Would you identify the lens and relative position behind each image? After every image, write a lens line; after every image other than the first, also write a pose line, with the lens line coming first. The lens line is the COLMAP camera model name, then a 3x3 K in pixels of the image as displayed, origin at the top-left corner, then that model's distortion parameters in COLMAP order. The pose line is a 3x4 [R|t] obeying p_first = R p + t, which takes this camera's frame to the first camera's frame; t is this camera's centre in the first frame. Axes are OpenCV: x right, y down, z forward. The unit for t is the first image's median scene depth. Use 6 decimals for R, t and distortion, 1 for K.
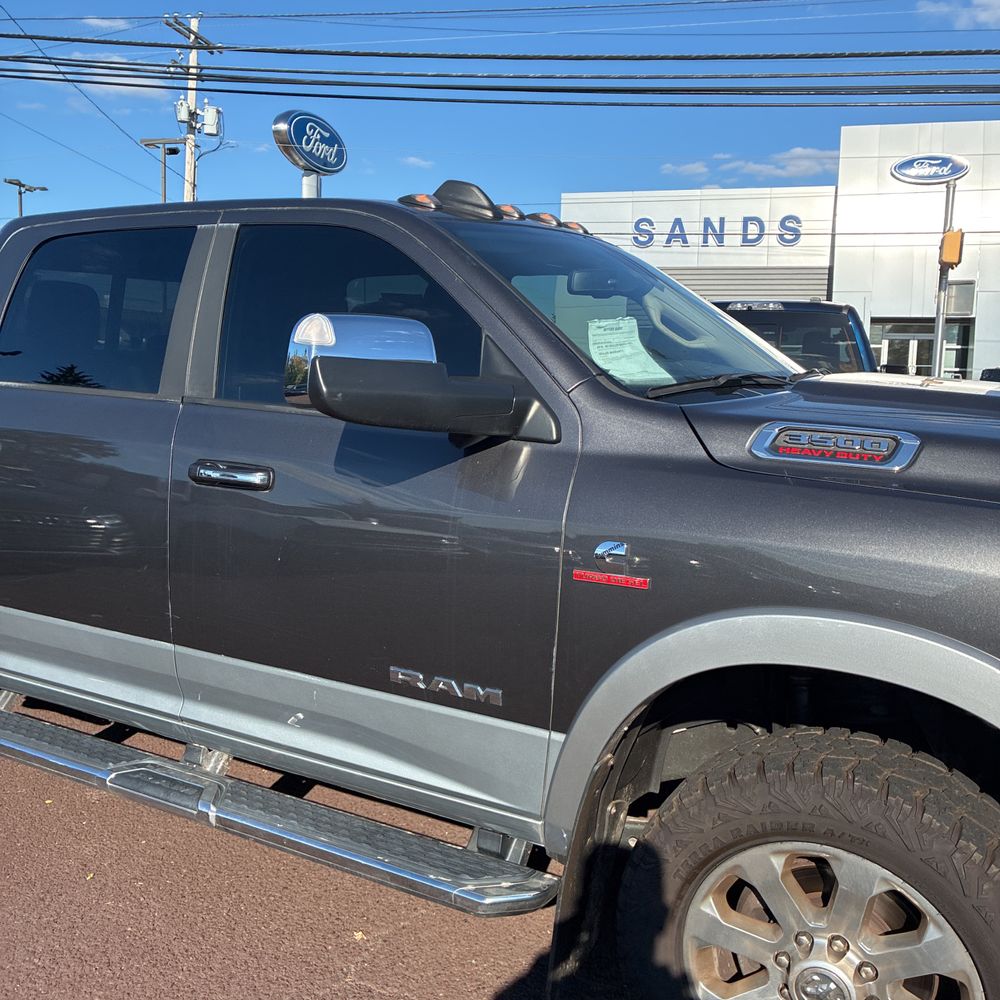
lens RADIAL K [[998.4, 0, 487.8], [0, 998.4, 479.7], [0, 0, 1]] dist [0.019734, 0.011288]
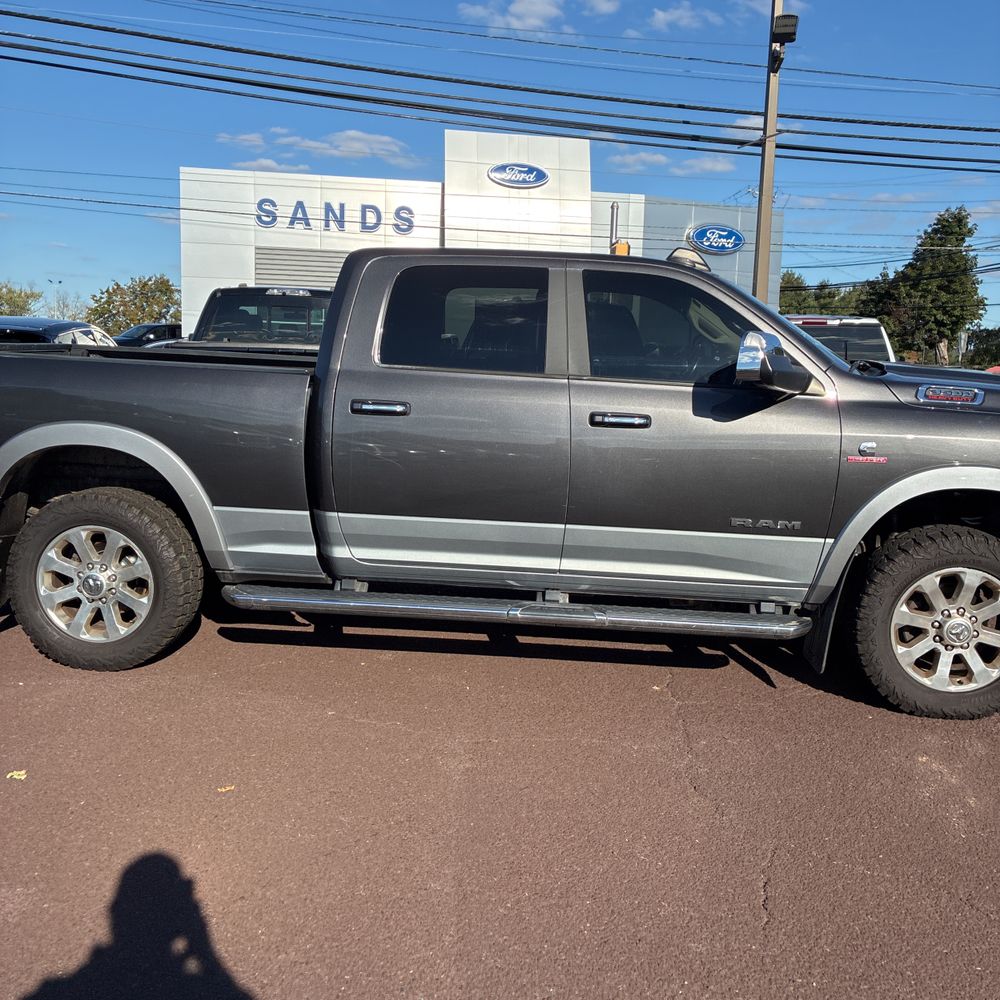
lens RADIAL K [[1026.7, 0, 495.0], [0, 1026.7, 485.0], [0, 0, 1]] dist [0.034471, -0.015997]
pose [[0.902346, -0.045952, 0.428556, -1.567016], [0.036381, 0.998872, 0.030501, 0.060068], [-0.429474, -0.011931, 0.903000, -0.656113]]
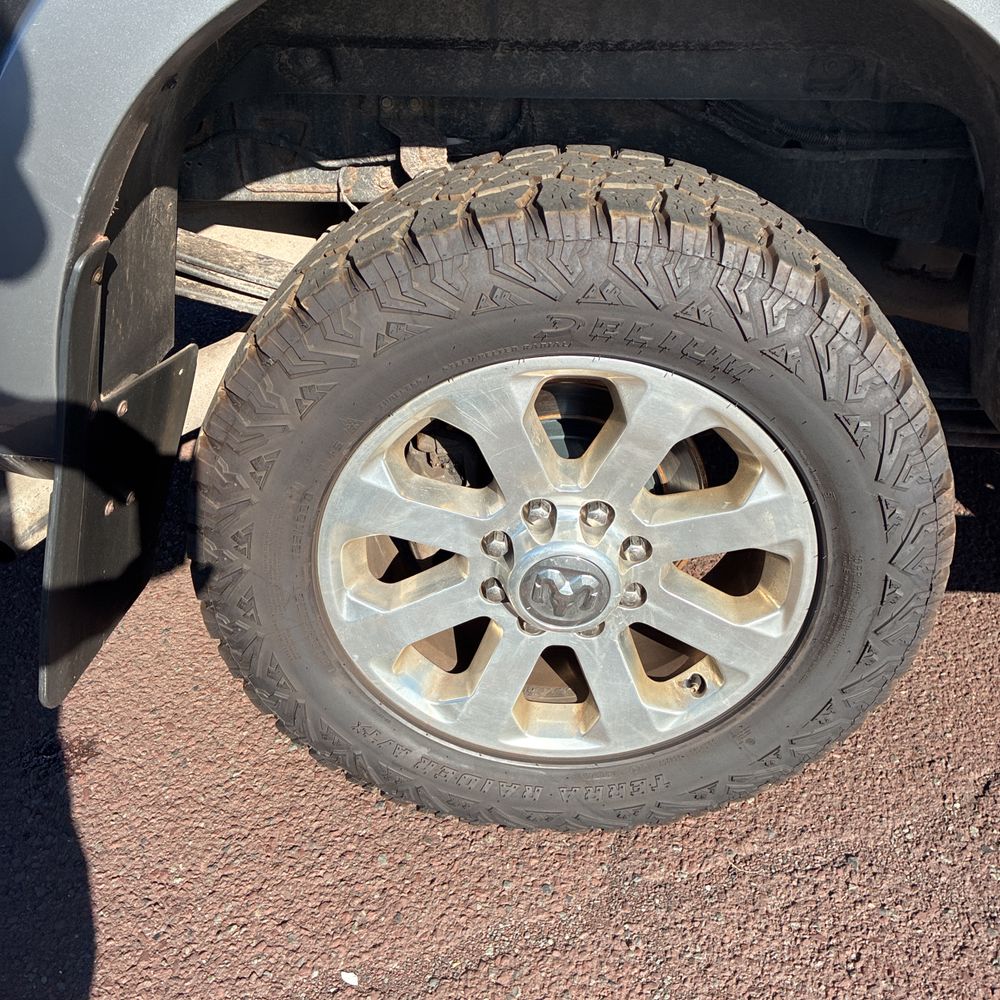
lens RADIAL K [[998.4, 0, 487.8], [0, 998.4, 479.7], [0, 0, 1]] dist [0.019734, 0.011288]
pose [[0.886951, -0.263523, 0.379307, -1.627791], [0.086170, 0.901249, 0.424646, 0.033890], [-0.453755, -0.343955, 0.822072, 1.480345]]
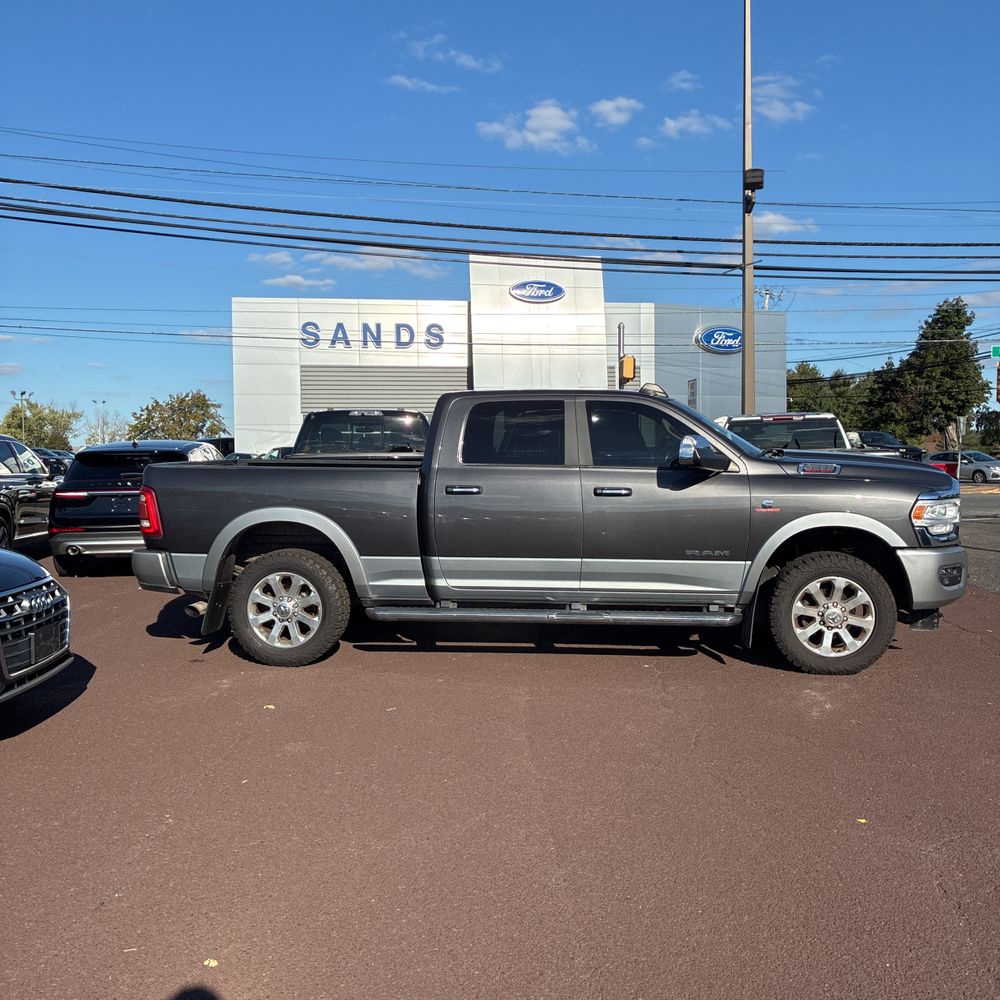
lens RADIAL K [[1027.4, 0, 505.3], [0, 1027.4, 489.0], [0, 0, 1]] dist [0.093887, -0.198496]
pose [[0.907954, -0.041375, 0.417023, -2.210805], [0.074076, 0.995290, -0.062533, 0.185867], [-0.412471, 0.087669, 0.906742, -1.883508]]
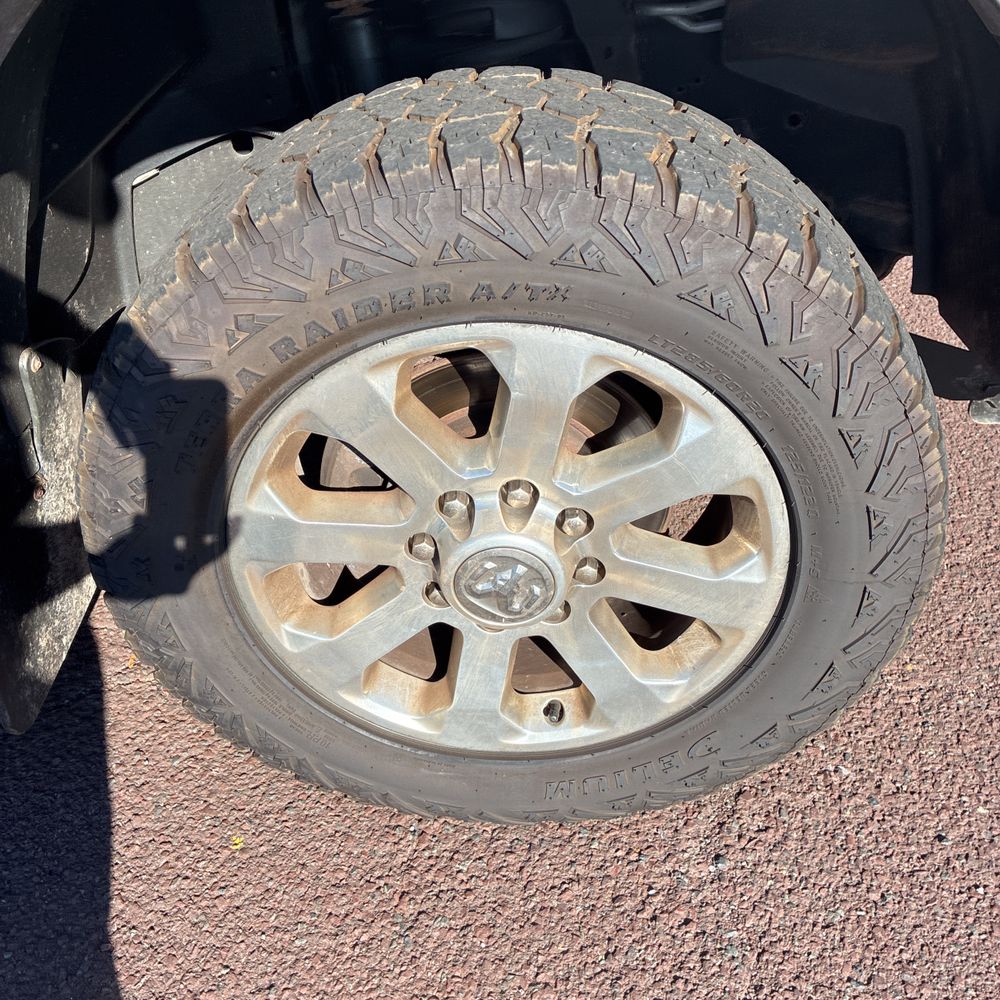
lens RADIAL K [[1021.9, 0, 509.5], [0, 1021.9, 494.4], [0, 0, 1]] dist [0.025651, -0.012487]
pose [[0.879475, -0.322946, 0.349612, 0.155874], [0.114046, 0.856160, 0.503968, 0.190813], [-0.462078, -0.403356, 0.789802, 0.570012]]
